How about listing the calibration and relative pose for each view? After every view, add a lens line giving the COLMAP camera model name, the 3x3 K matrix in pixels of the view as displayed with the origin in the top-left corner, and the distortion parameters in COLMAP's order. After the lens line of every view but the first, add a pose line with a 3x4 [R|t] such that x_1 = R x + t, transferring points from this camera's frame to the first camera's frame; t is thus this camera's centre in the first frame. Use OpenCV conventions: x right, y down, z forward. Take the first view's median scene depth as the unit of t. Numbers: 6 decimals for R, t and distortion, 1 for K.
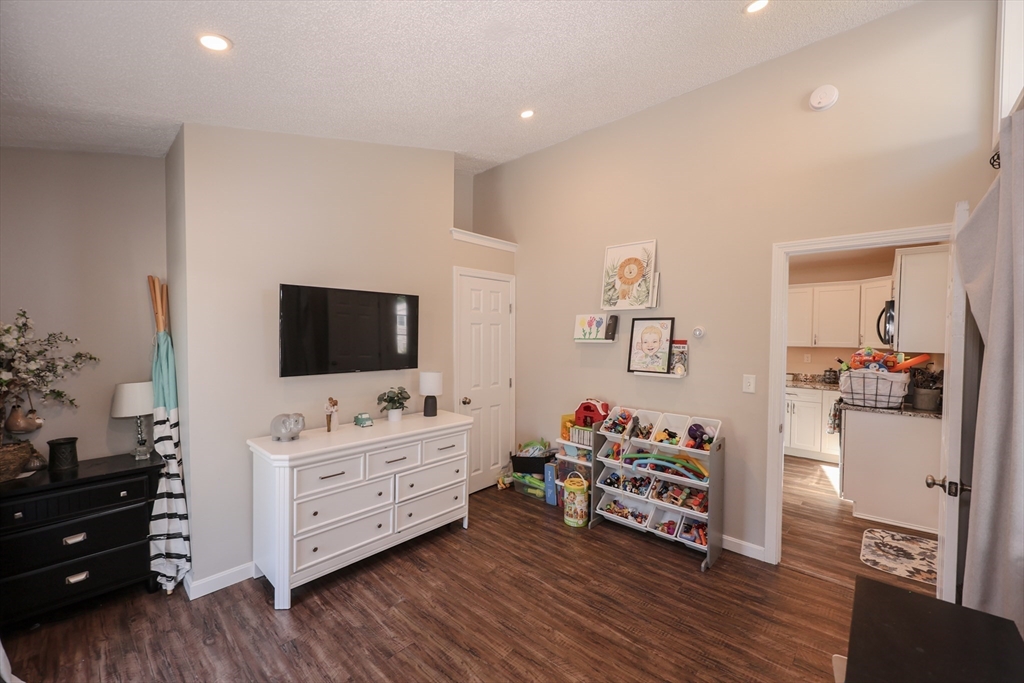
lens RADIAL K [[413.6, 0, 513.0], [0, 413.6, 343.6], [0, 0, 1]] dist [-0.009651, 0.001149]
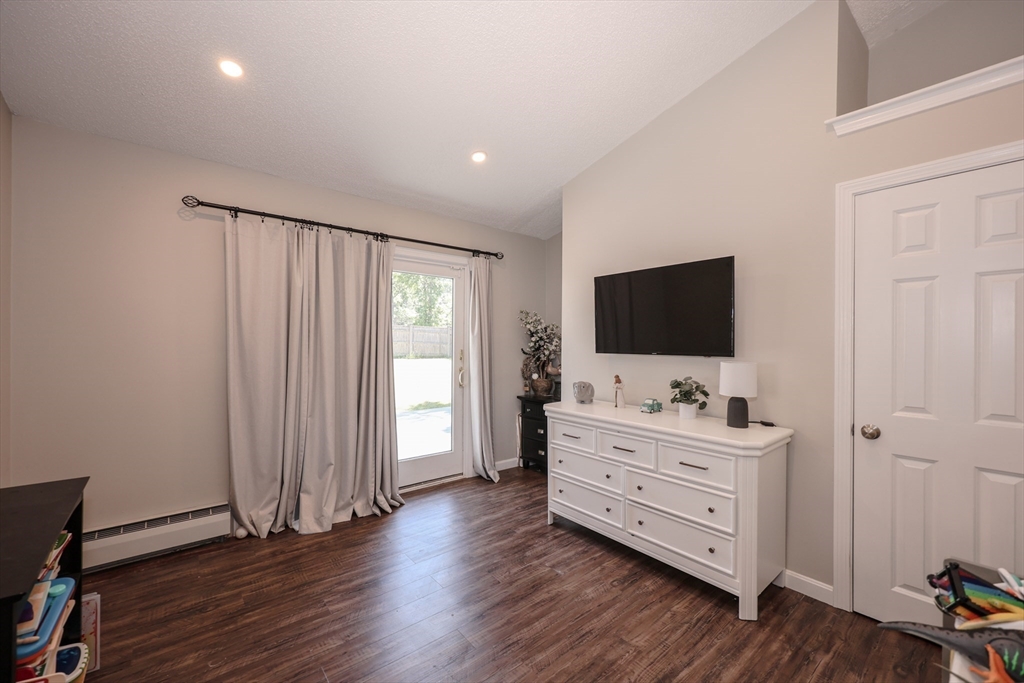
lens RADIAL K [[413.6, 0, 511.1], [0, 413.6, 343.3], [0, 0, 1]] dist [-0.009651, 0.001149]
pose [[-0.158748, -0.004339, -0.987310, 0.652277], [-0.023125, 0.999732, -0.000676, 0.054137], [0.987048, 0.022725, -0.158806, 0.890926]]
